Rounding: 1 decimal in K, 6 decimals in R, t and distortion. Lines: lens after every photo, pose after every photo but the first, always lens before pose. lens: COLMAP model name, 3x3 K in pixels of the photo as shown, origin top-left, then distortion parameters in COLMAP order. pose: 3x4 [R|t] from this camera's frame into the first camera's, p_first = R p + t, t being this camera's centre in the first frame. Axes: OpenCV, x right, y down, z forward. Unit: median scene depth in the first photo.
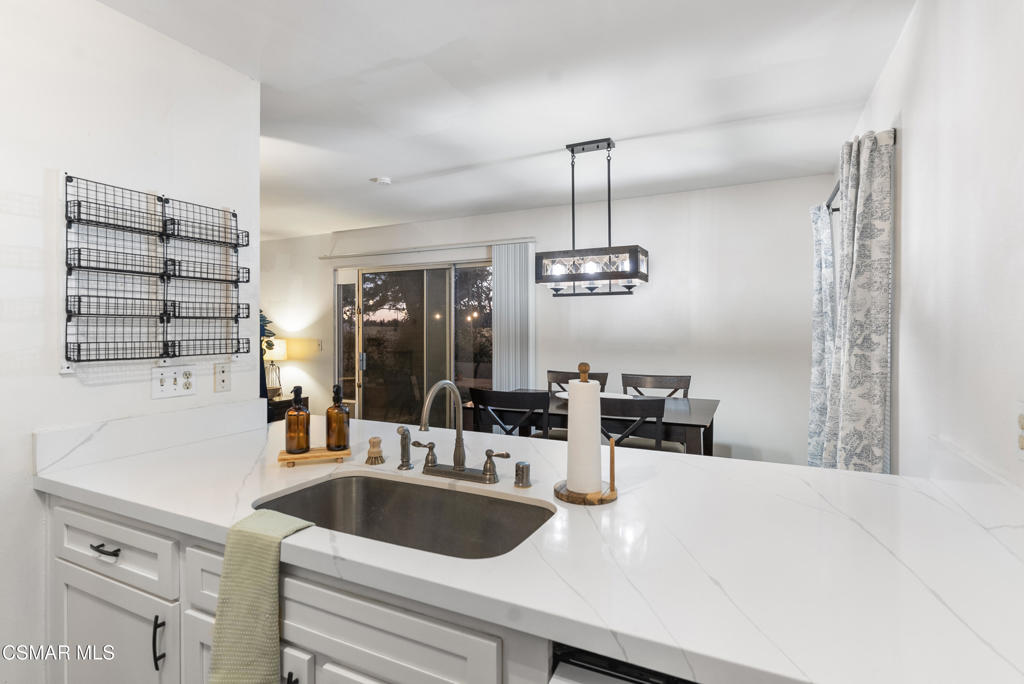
lens RADIAL K [[510.3, 0, 500.1], [0, 510.3, 328.1], [0, 0, 1]] dist [0.003654, -0.000310]
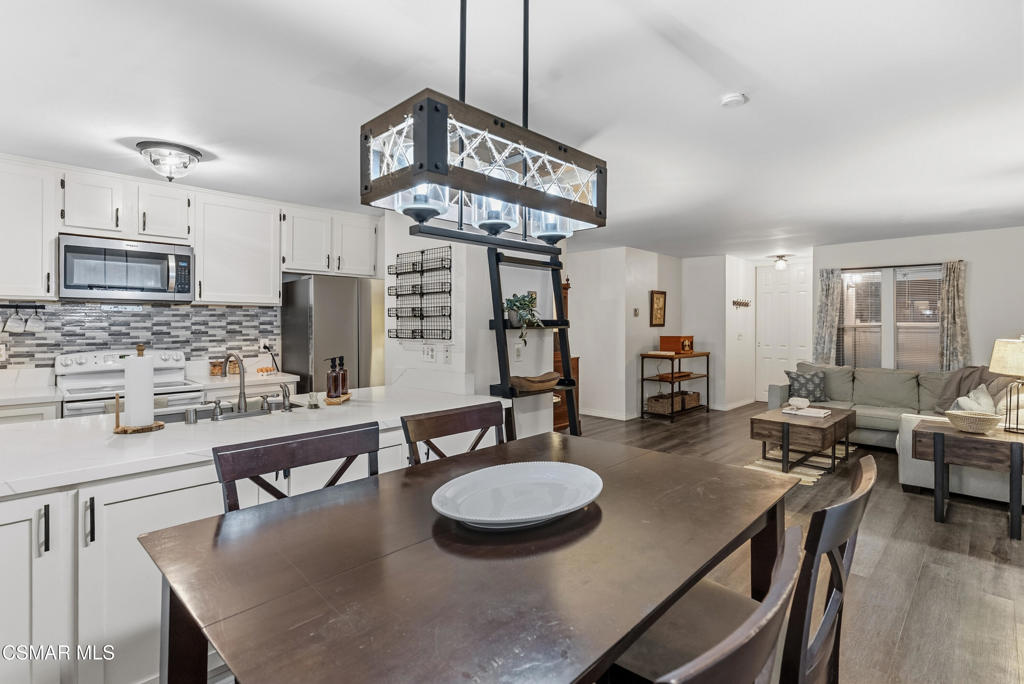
lens RADIAL K [[505.8, 0, 513.5], [0, 505.8, 321.8], [0, 0, 1]] dist [0.027546, 0.002103]
pose [[-0.296397, -0.004971, -0.955052, 0.989841], [-0.000985, 0.999988, -0.004899, 0.005458], [0.955064, -0.000512, -0.296398, 1.896568]]
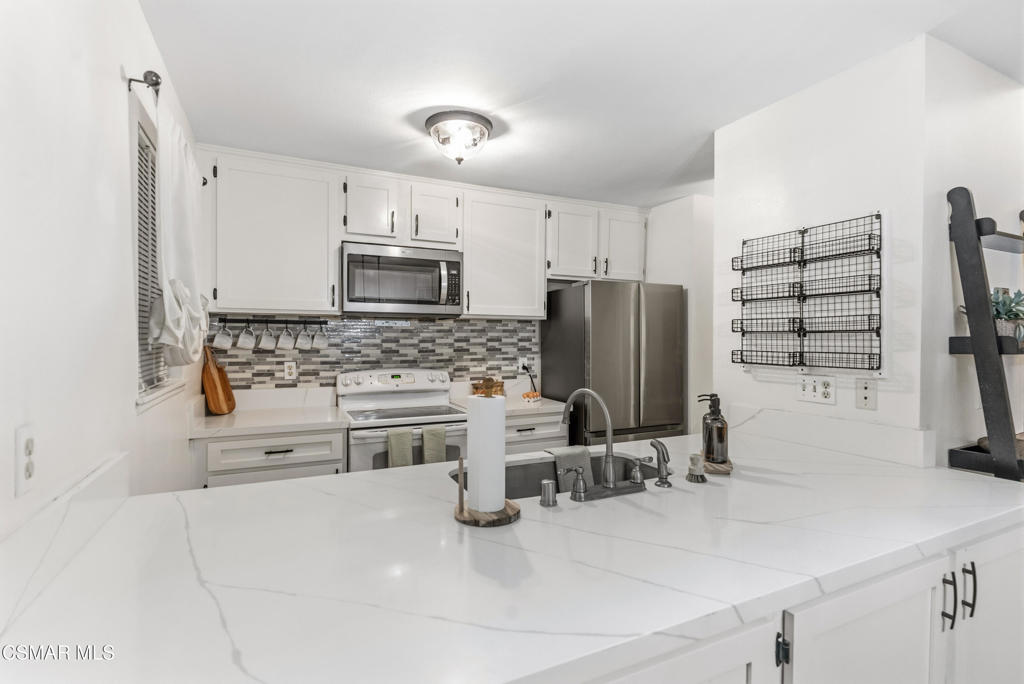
lens RADIAL K [[505.8, 0, 527.4], [0, 505.8, 338.6], [0, 0, 1]] dist [0.027546, 0.002103]
pose [[-0.583116, -0.001937, -0.812386, 0.677111], [-0.003251, 0.999995, -0.000051, -0.004180], [0.812382, 0.002612, -0.583120, 1.203937]]
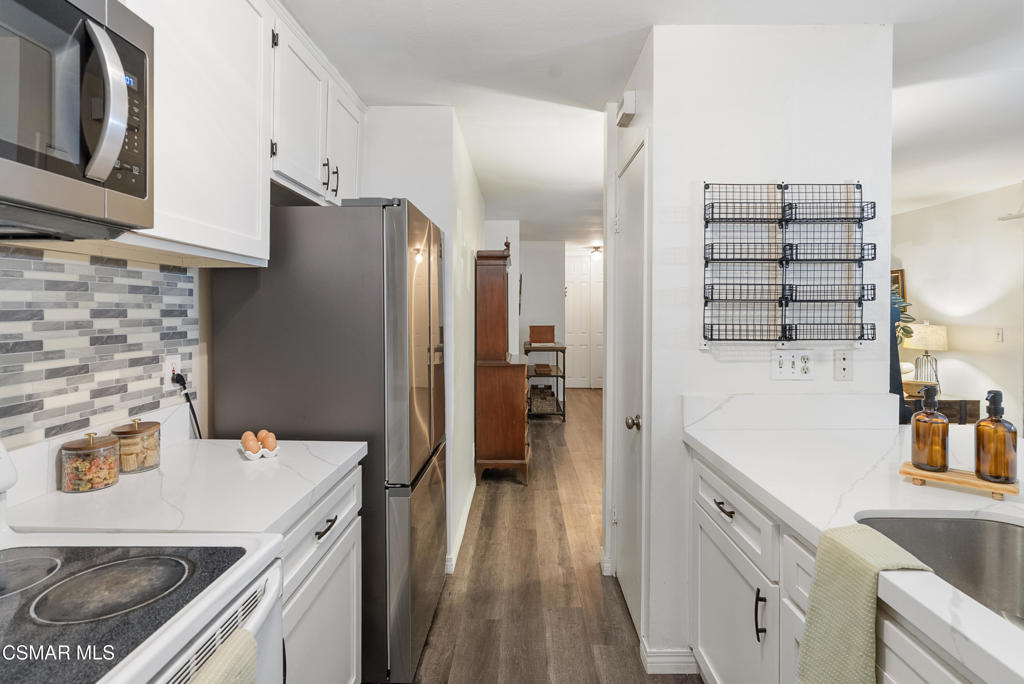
lens RADIAL K [[510.3, 0, 533.1], [0, 510.3, 315.6], [0, 0, 1]] dist [0.003654, -0.000310]
pose [[0.448009, 0.008513, -0.893988, 0.035859], [-0.000732, 0.999958, 0.009155, -0.001370], [0.894029, -0.003448, 0.447997, 0.095294]]
